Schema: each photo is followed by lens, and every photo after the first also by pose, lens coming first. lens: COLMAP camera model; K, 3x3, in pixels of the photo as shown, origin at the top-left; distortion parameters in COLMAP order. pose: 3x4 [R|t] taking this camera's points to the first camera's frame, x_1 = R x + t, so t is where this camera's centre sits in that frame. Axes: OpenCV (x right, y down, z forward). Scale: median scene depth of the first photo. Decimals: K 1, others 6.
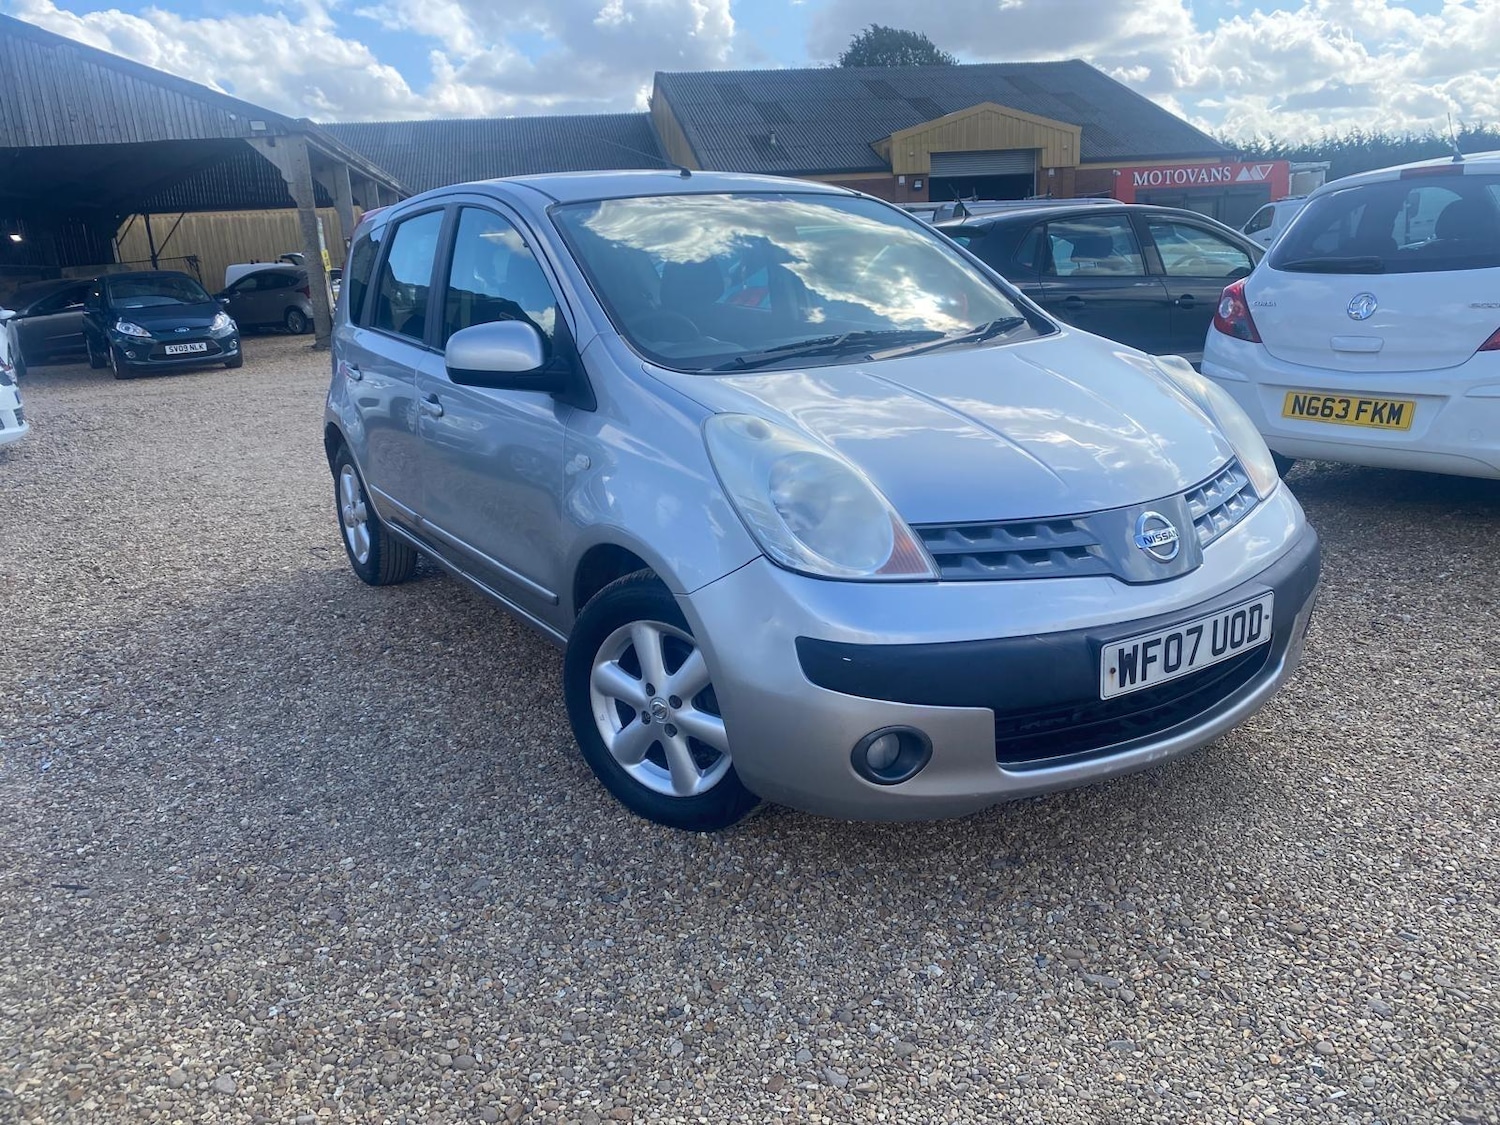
lens RADIAL K [[1159.2, 0, 751.4], [0, 1159.2, 556.7], [0, 0, 1]] dist [0.010711, -0.001991]
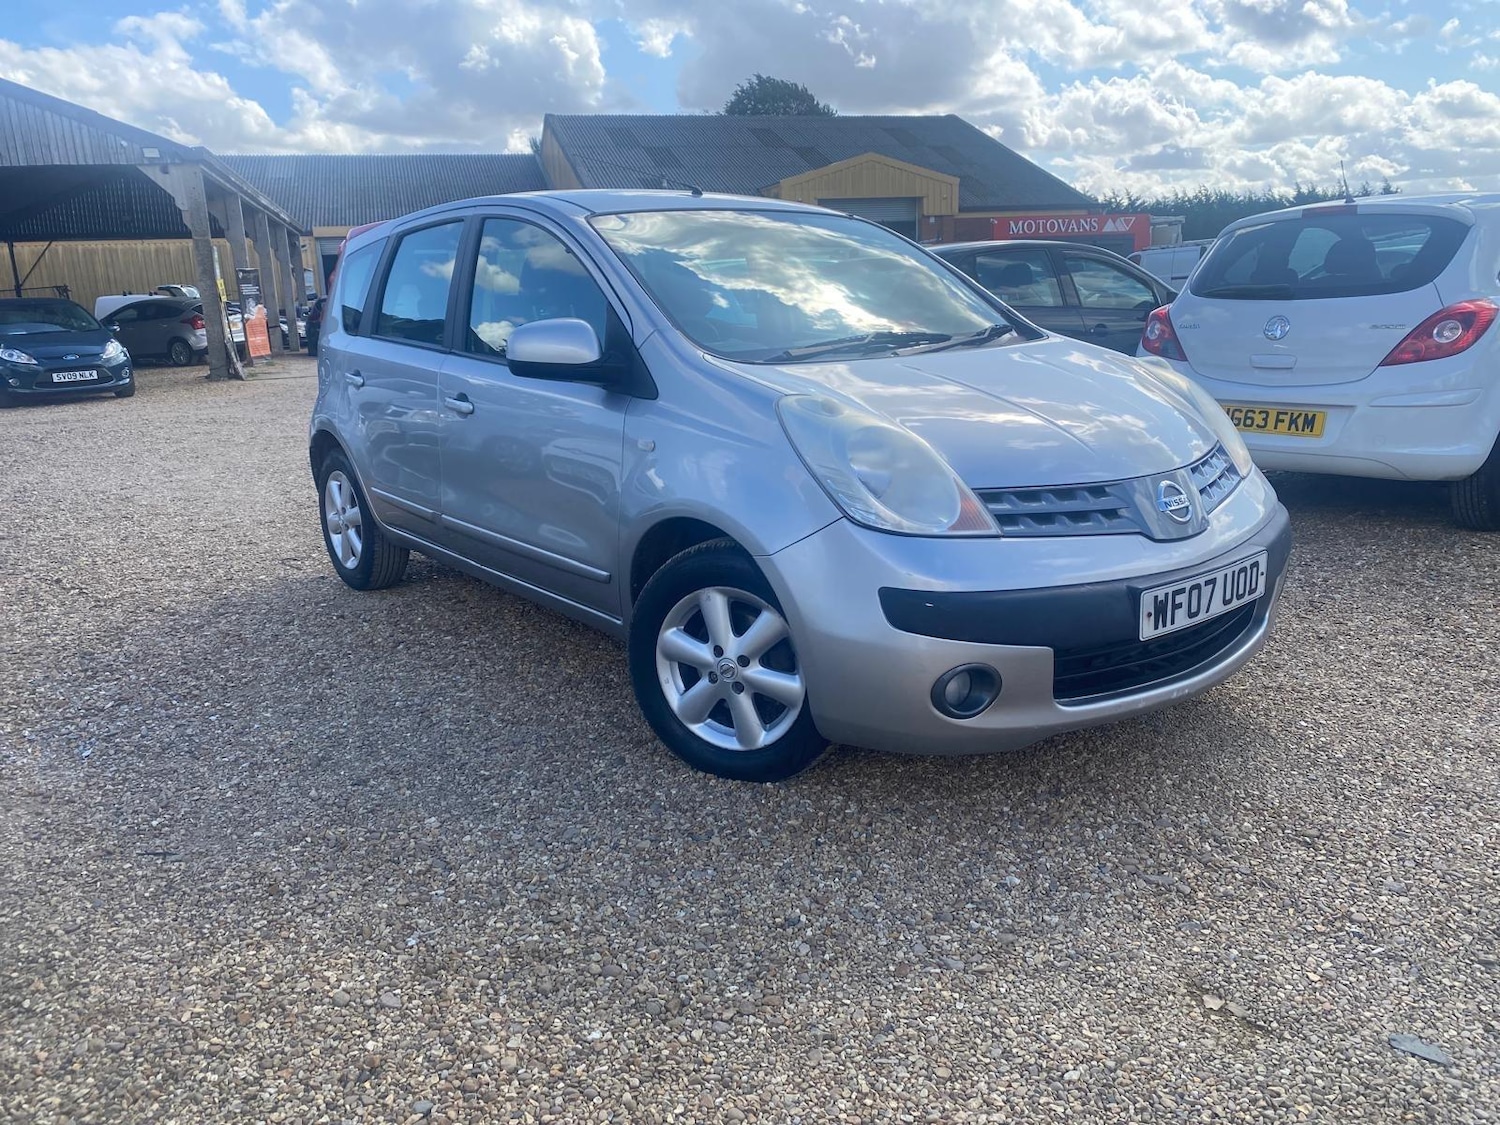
lens RADIAL K [[1158.5, 0, 755.5], [0, 1158.5, 547.2], [0, 0, 1]] dist [0.010217, 0.000546]
pose [[0.994145, -0.008833, 0.107696, -0.173672], [0.013471, 0.999009, -0.042422, 0.065856], [-0.107215, 0.043624, 0.993278, -0.086671]]
